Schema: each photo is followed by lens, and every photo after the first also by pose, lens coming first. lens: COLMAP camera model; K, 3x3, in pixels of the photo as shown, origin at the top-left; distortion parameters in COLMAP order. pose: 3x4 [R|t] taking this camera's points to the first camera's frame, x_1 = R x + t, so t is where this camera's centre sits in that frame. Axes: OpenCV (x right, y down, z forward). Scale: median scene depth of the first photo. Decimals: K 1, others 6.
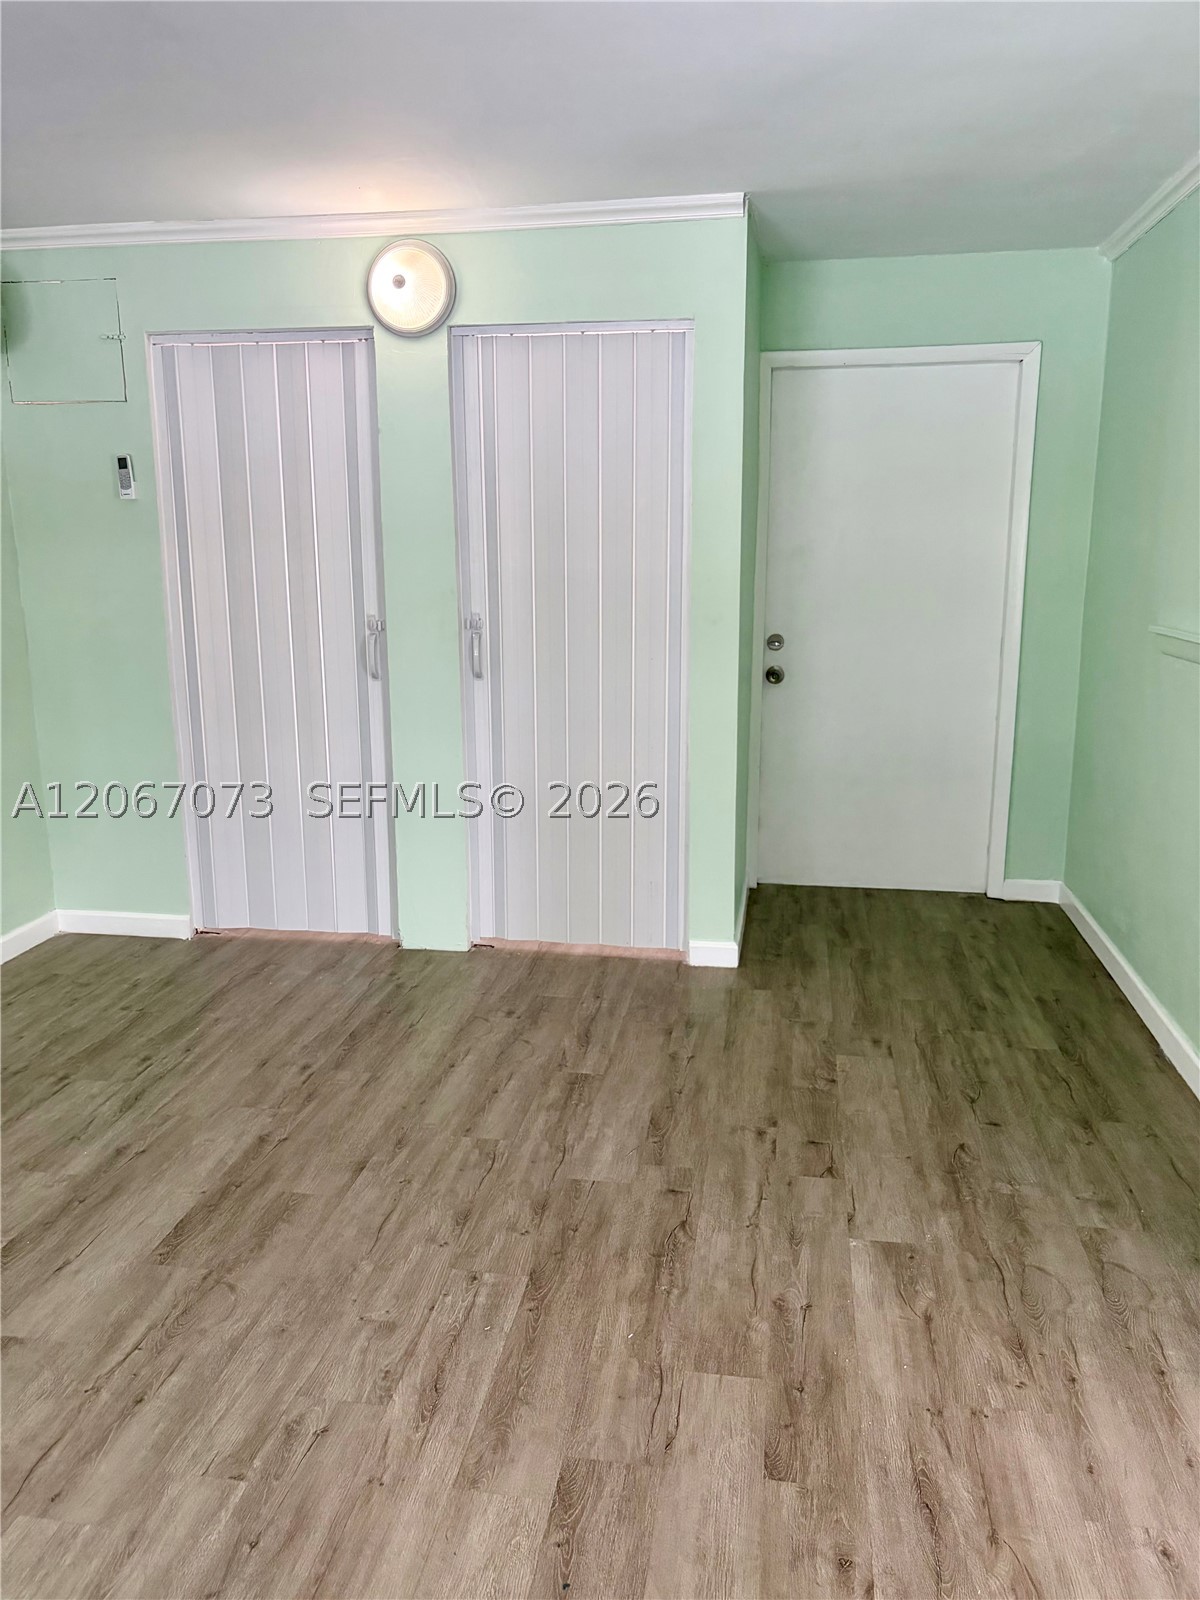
lens RADIAL K [[1224.7, 0, 578.2], [0, 1224.7, 797.5], [0, 0, 1]] dist [0.042401, -0.047484]
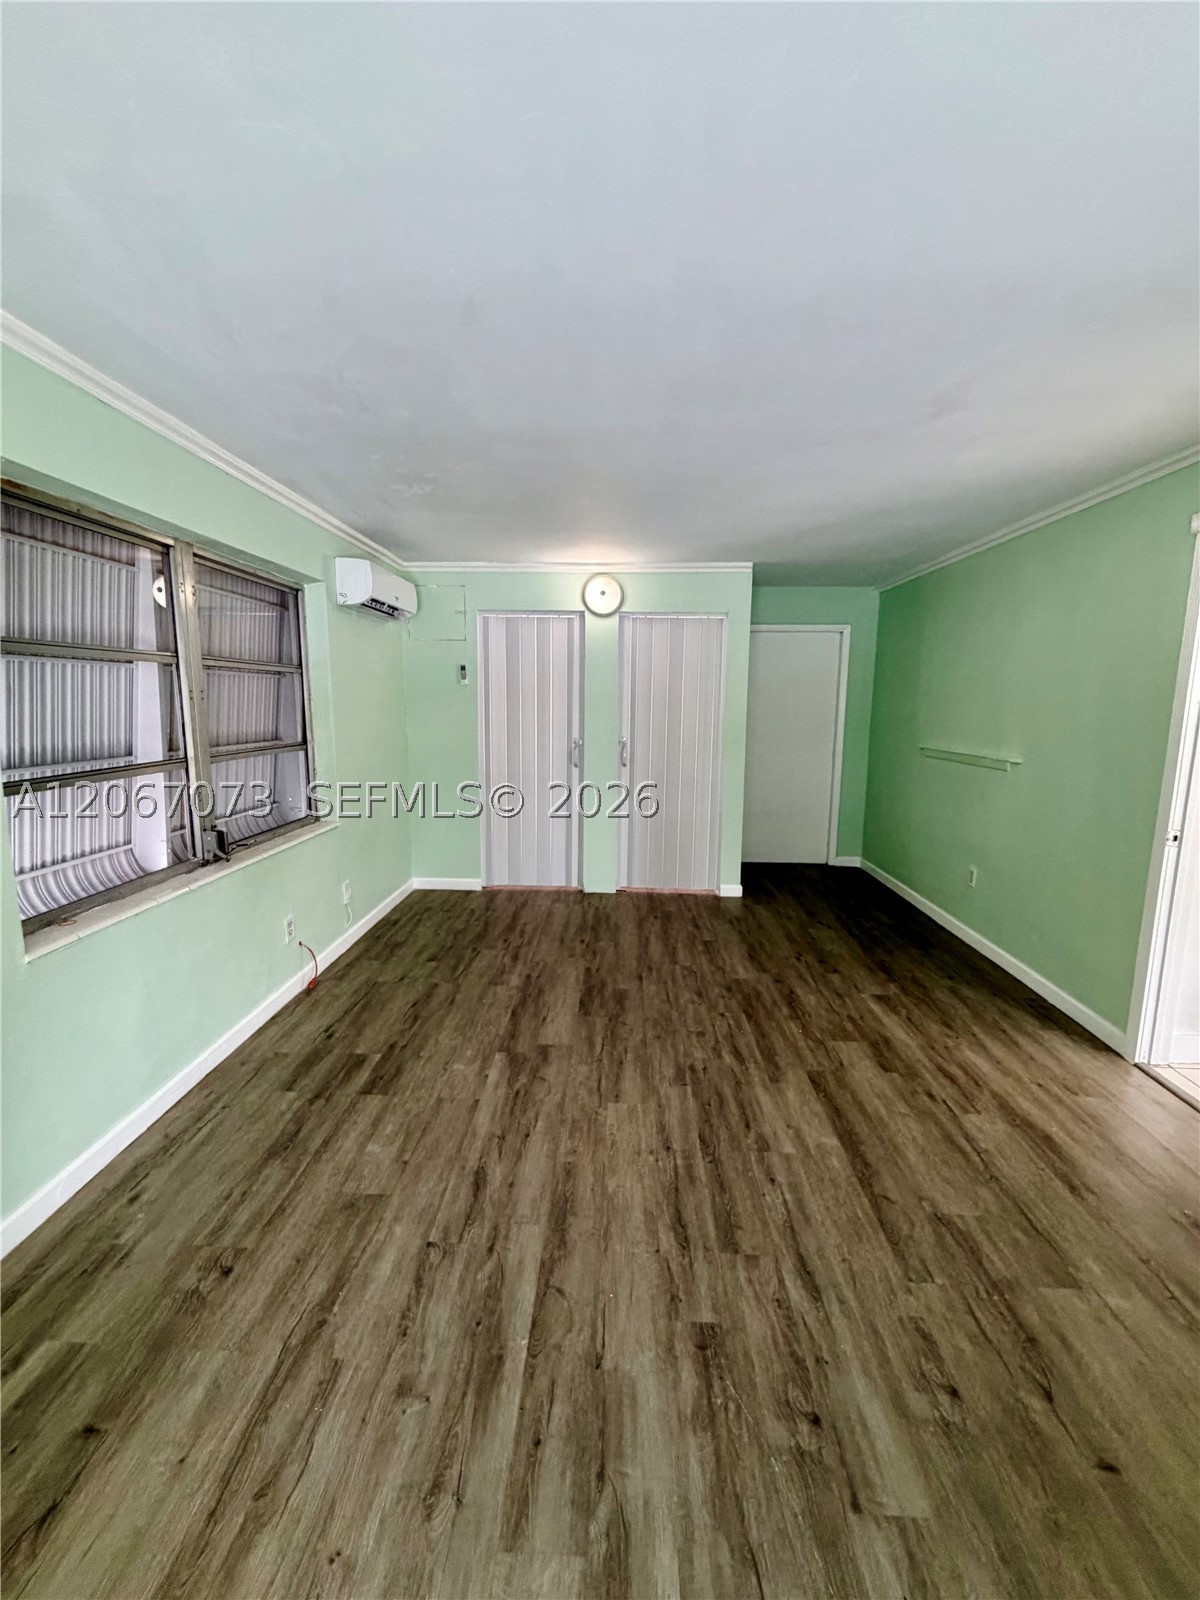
lens RADIAL K [[641.5, 0, 596.9], [0, 641.5, 792.7], [0, 0, 1]] dist [0.001358, -0.000165]
pose [[0.991305, -0.003164, 0.131544, -0.391076], [0.011645, 0.997898, -0.063752, 0.029997], [-0.131066, 0.064730, 0.989258, -0.179982]]
